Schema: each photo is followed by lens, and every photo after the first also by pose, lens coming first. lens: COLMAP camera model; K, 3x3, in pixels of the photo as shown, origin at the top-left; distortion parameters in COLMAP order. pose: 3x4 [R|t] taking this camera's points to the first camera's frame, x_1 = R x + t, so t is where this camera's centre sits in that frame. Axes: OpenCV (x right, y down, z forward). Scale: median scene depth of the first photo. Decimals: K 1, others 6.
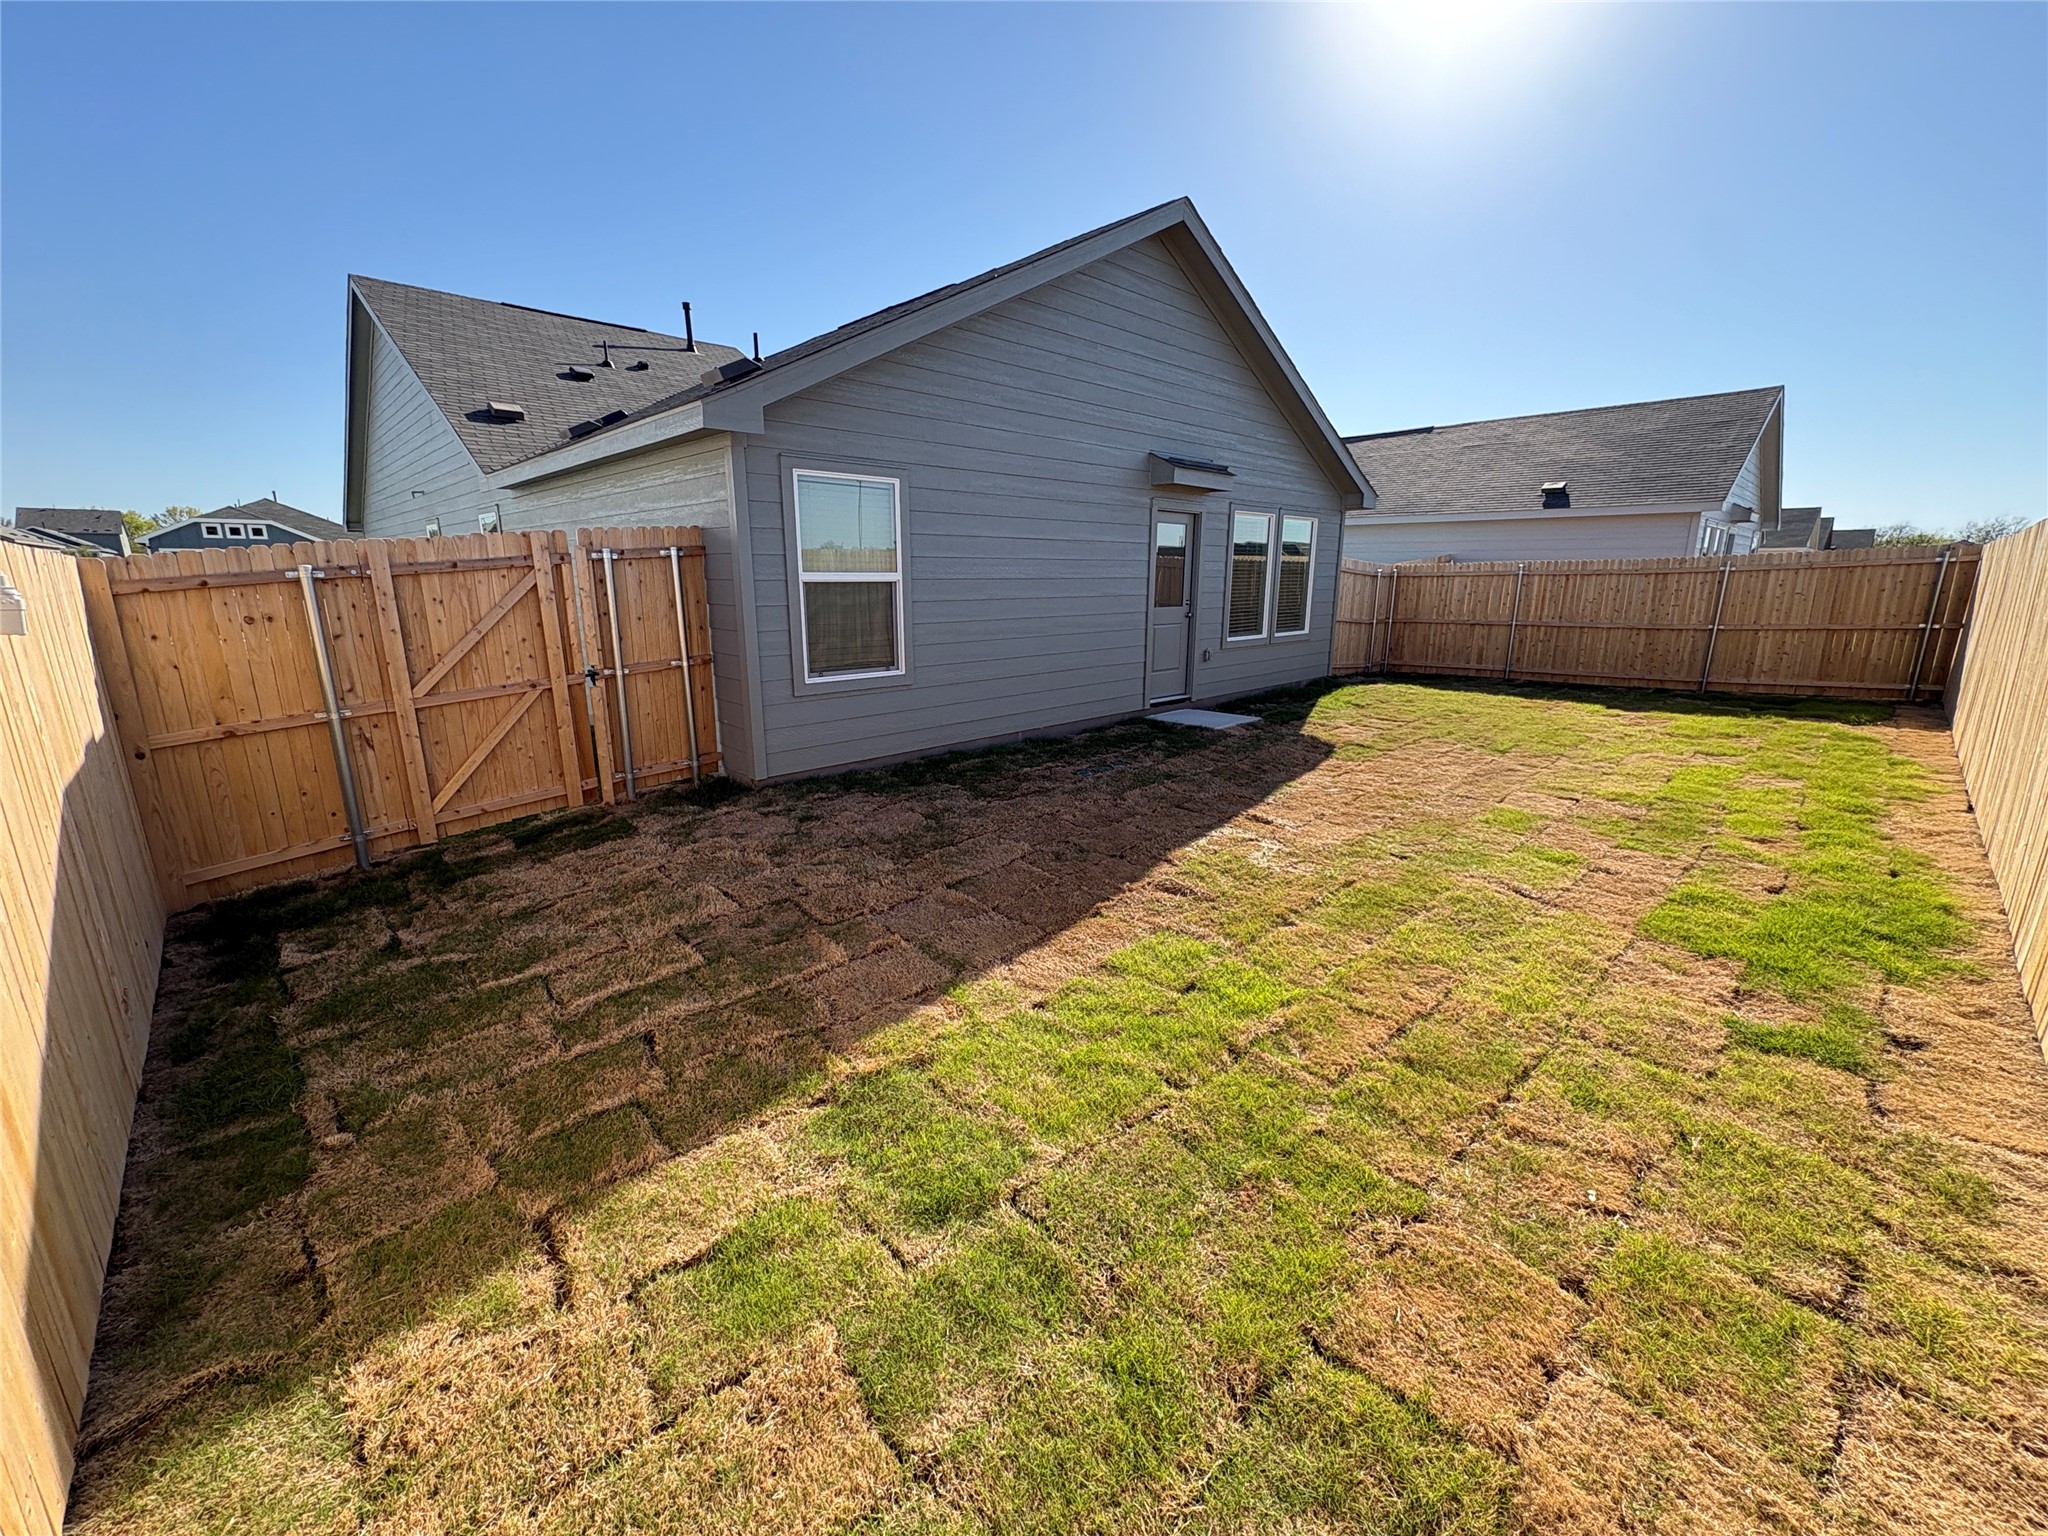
lens RADIAL K [[814.2, 0, 1022.2], [0, 814.2, 766.0], [0, 0, 1]] dist [-0.000702, 0.000166]
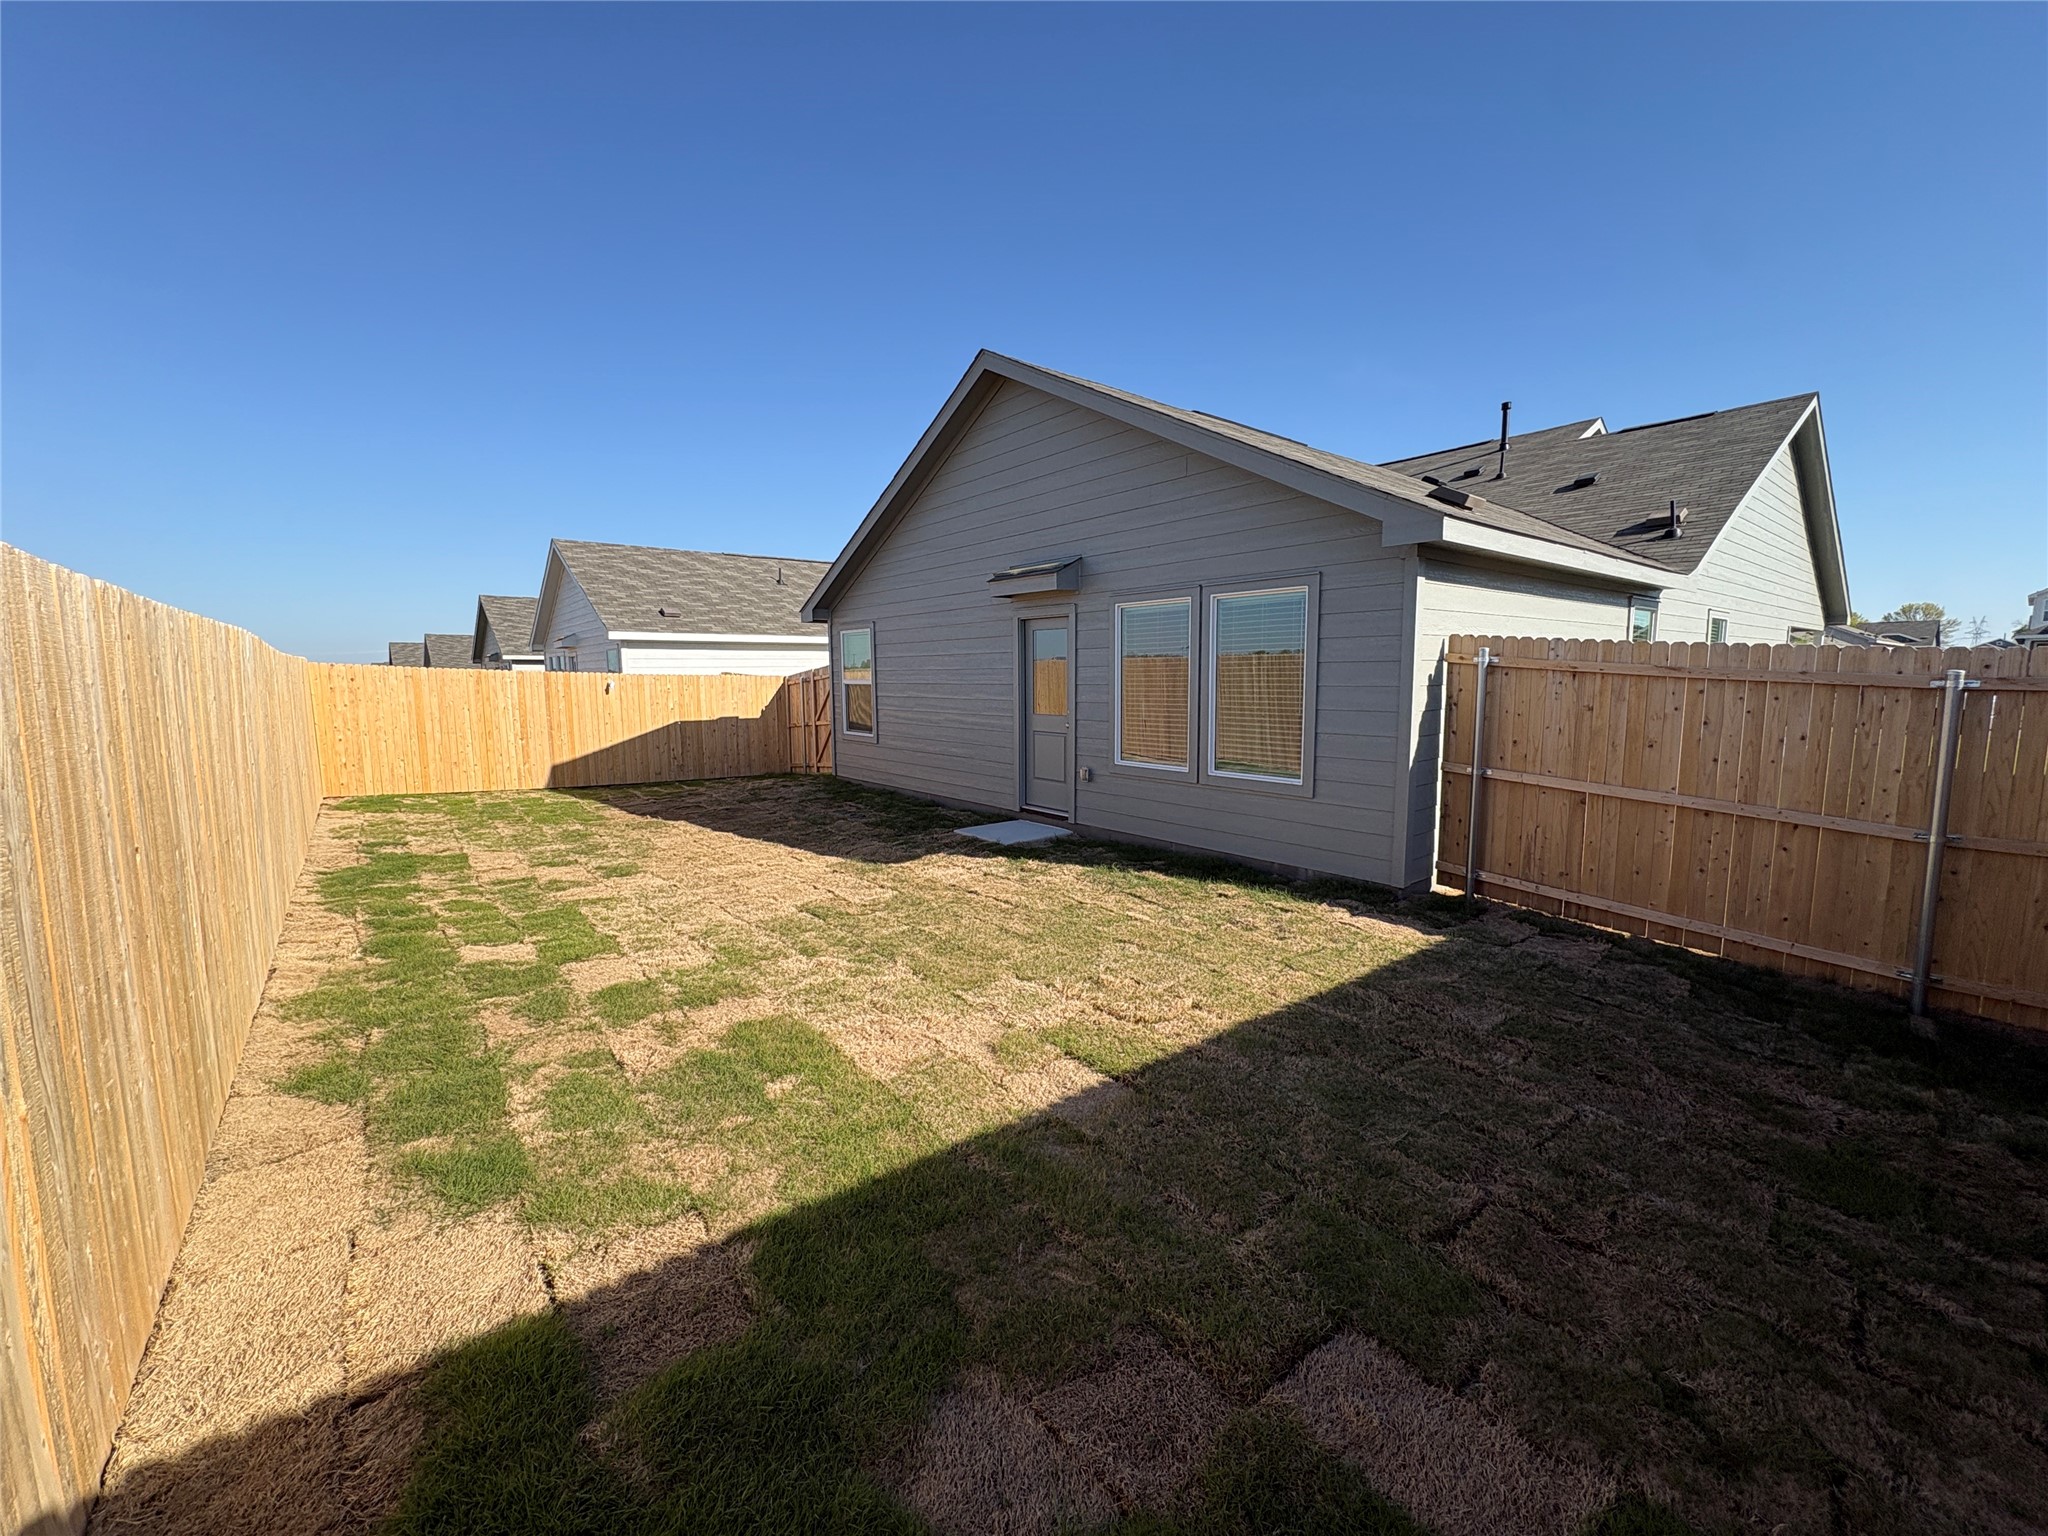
lens RADIAL K [[814.2, 0, 1022.2], [0, 814.2, 766.0], [0, 0, 1]] dist [-0.000702, 0.000166]
pose [[-0.092533, 0.110027, -0.989612, 2.100991], [-0.222143, 0.966545, 0.128234, -0.467358], [0.970613, 0.231701, -0.064995, 1.939216]]
